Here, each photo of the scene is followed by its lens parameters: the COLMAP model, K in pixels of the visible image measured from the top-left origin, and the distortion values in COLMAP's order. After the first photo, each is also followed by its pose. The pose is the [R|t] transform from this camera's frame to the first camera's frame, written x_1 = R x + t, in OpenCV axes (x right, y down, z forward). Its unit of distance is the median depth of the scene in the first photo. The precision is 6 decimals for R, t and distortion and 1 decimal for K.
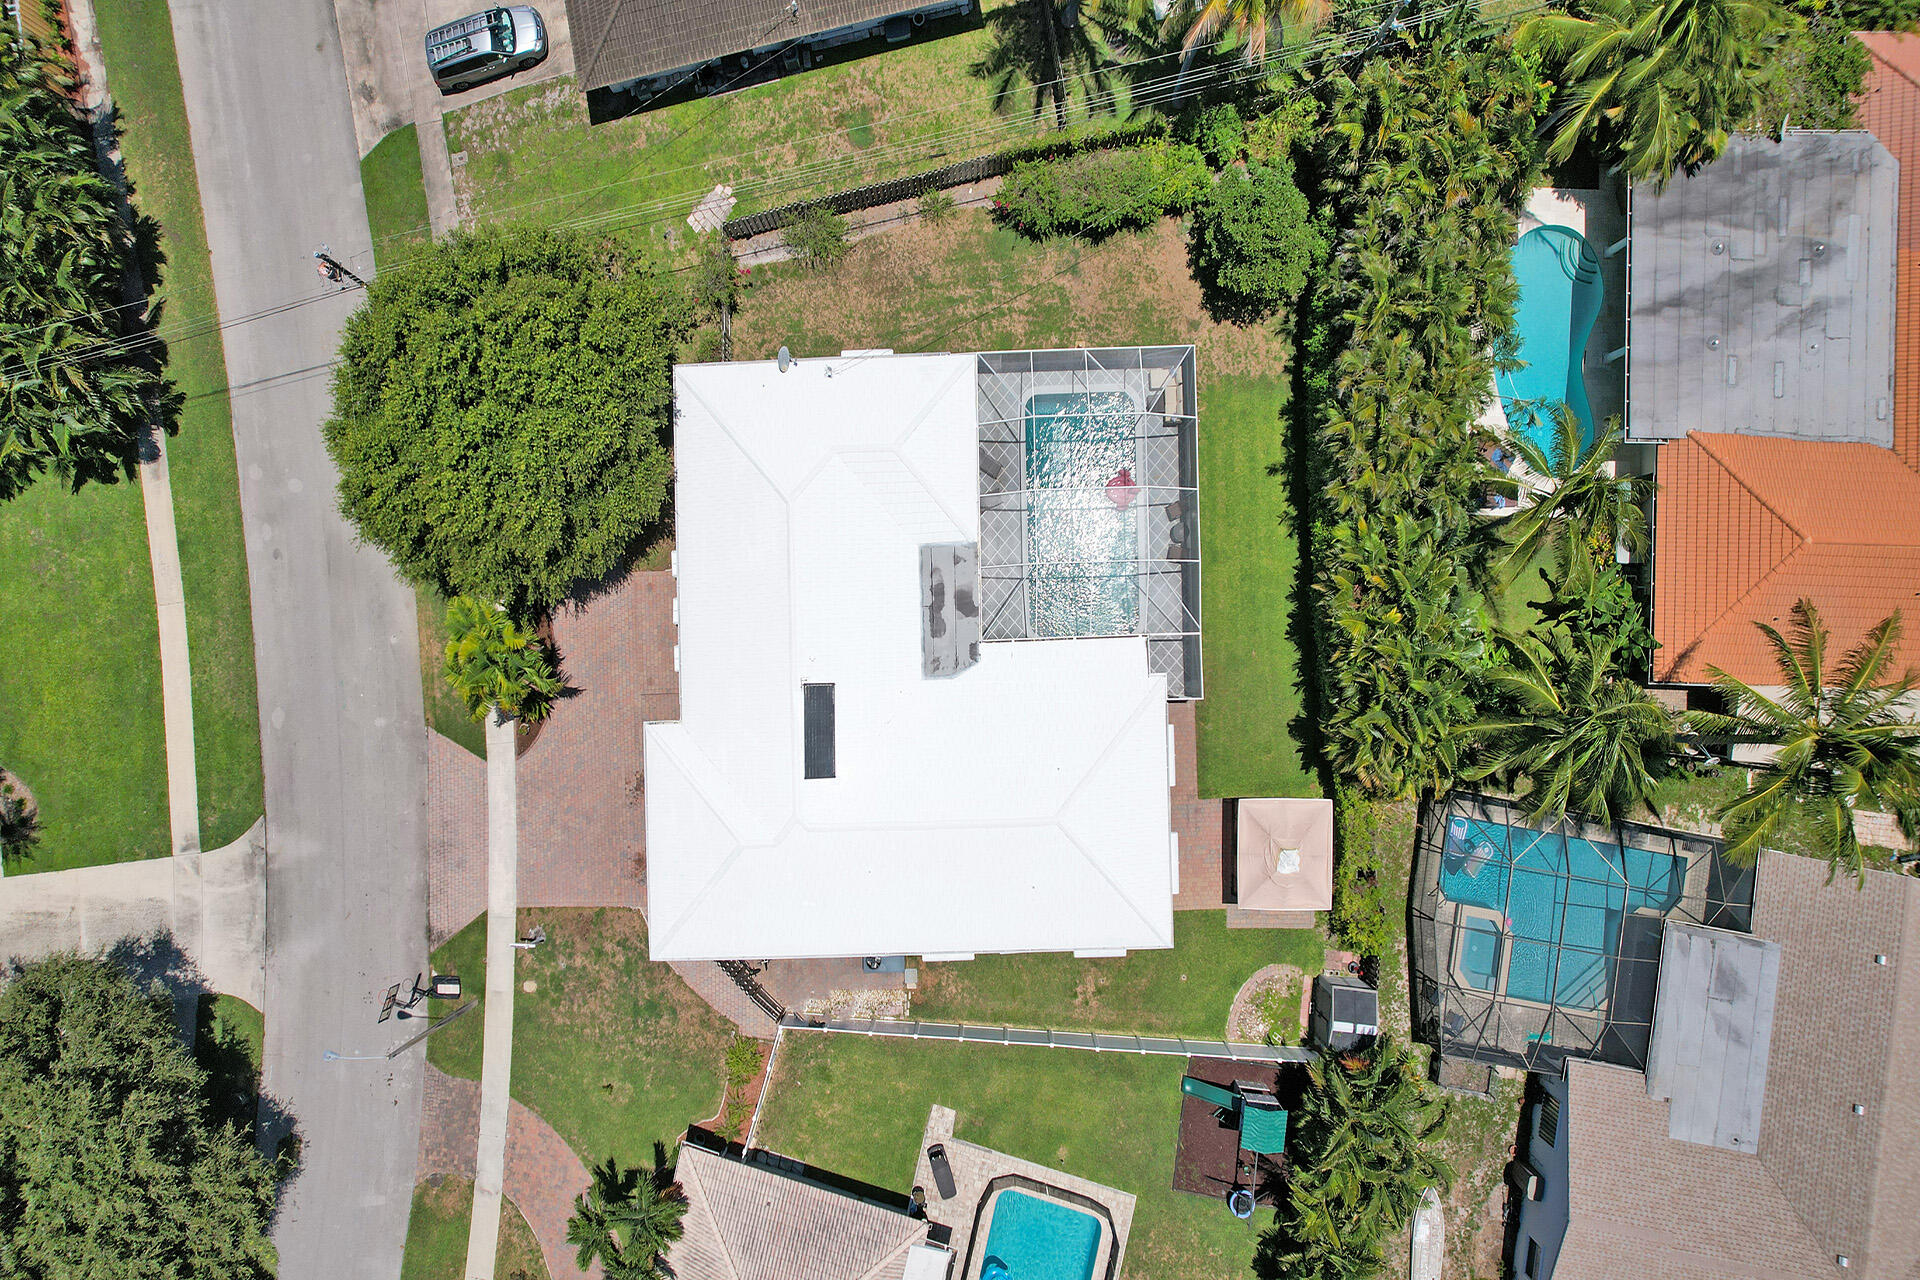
lens RADIAL K [[1229.7, 0, 960.0], [0, 1229.7, 640.0], [0, 0, 1]] dist [-0.000321, -0.000409]
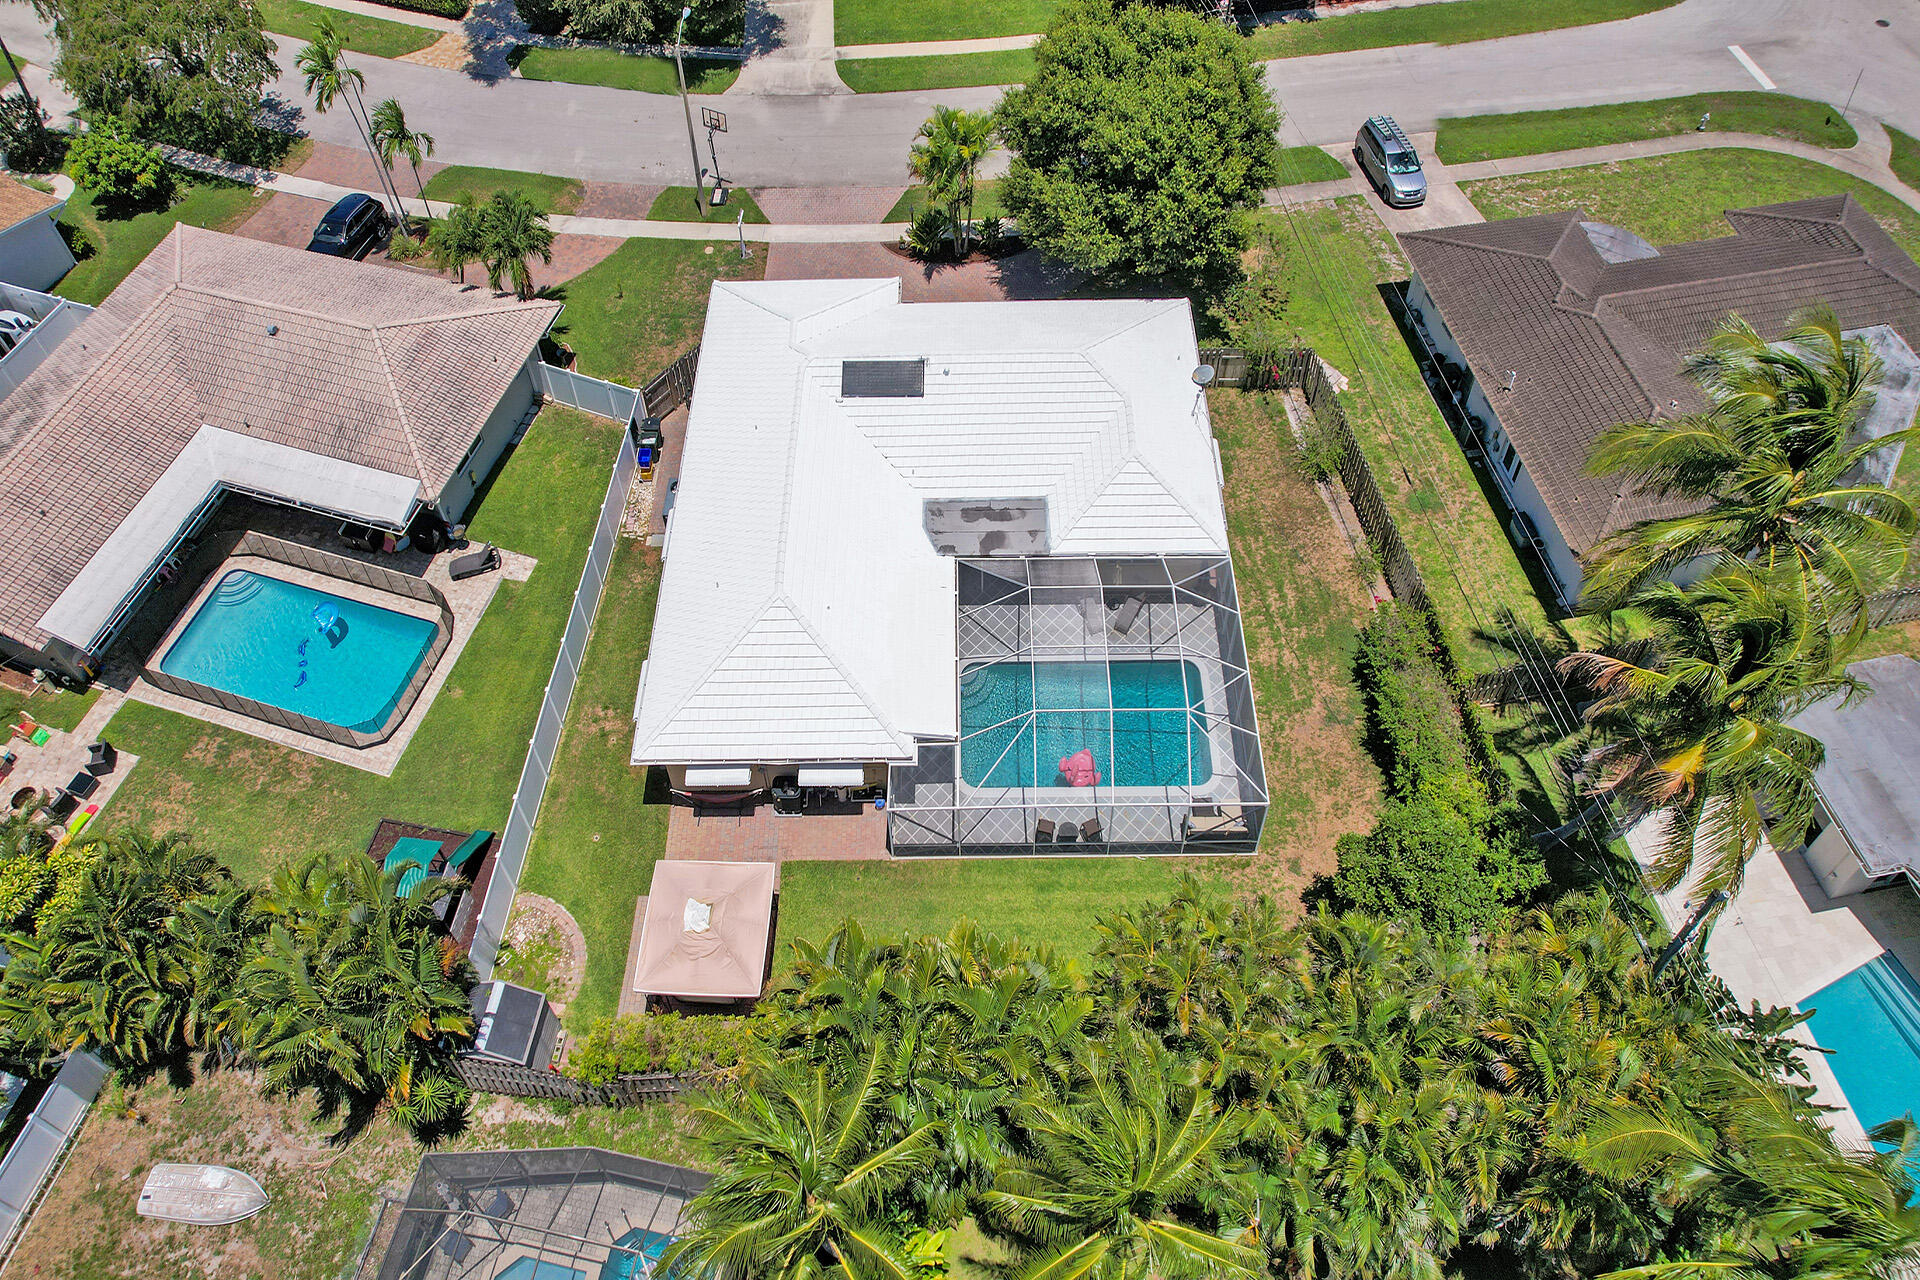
lens RADIAL K [[1229.7, 0, 960.0], [0, 1229.7, 640.0], [0, 0, 1]] dist [-0.000321, -0.000409]
pose [[-0.040425, 0.808355, -0.587306, 0.720125], [-0.999013, -0.021871, 0.038661, -0.045650], [0.018407, 0.588289, 0.808441, 0.176248]]
